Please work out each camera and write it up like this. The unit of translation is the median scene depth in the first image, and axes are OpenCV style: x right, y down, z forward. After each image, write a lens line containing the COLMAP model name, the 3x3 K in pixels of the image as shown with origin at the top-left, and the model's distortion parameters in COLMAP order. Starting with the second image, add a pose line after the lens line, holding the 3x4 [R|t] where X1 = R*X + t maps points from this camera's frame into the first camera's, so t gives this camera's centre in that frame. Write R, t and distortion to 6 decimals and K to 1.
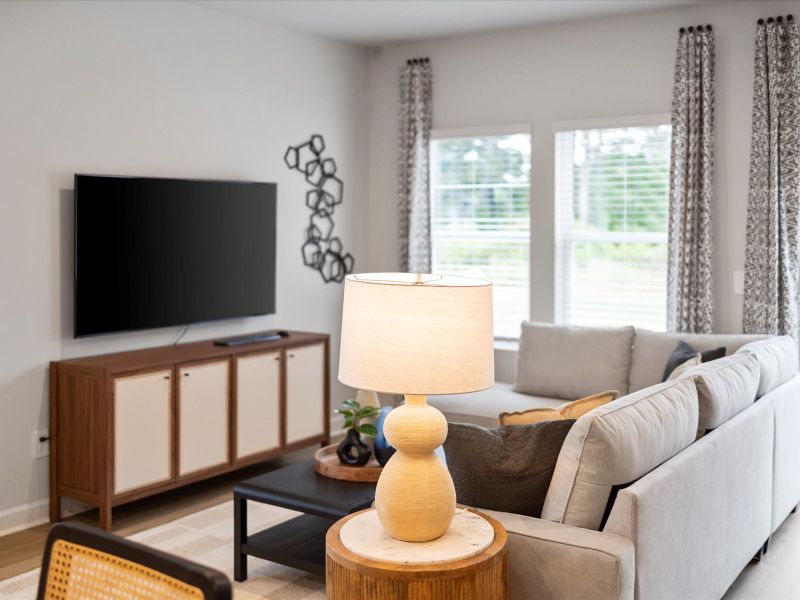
lens RADIAL K [[922.0, 0, 421.1], [0, 922.0, 262.7], [0, 0, 1]] dist [0.036405, 0.000000]
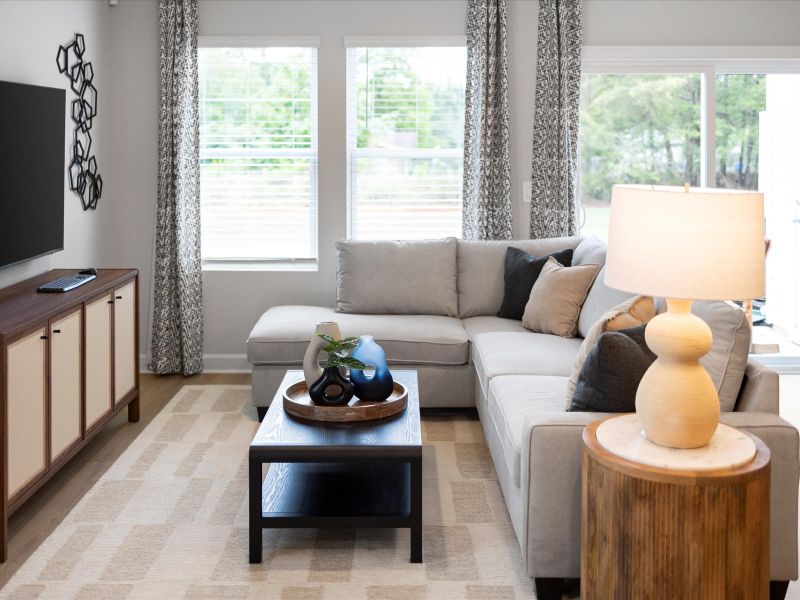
lens RADIAL K [[922.0, 0, 410.8], [0, 922.0, 176.7], [0, 0, 1]] dist [0.036405, 0.000000]
pose [[0.827125, -0.021857, 0.561592, -0.388055], [0.026903, 0.999638, -0.000717, -0.000021], [-0.561373, 0.015702, 0.827414, 0.157887]]
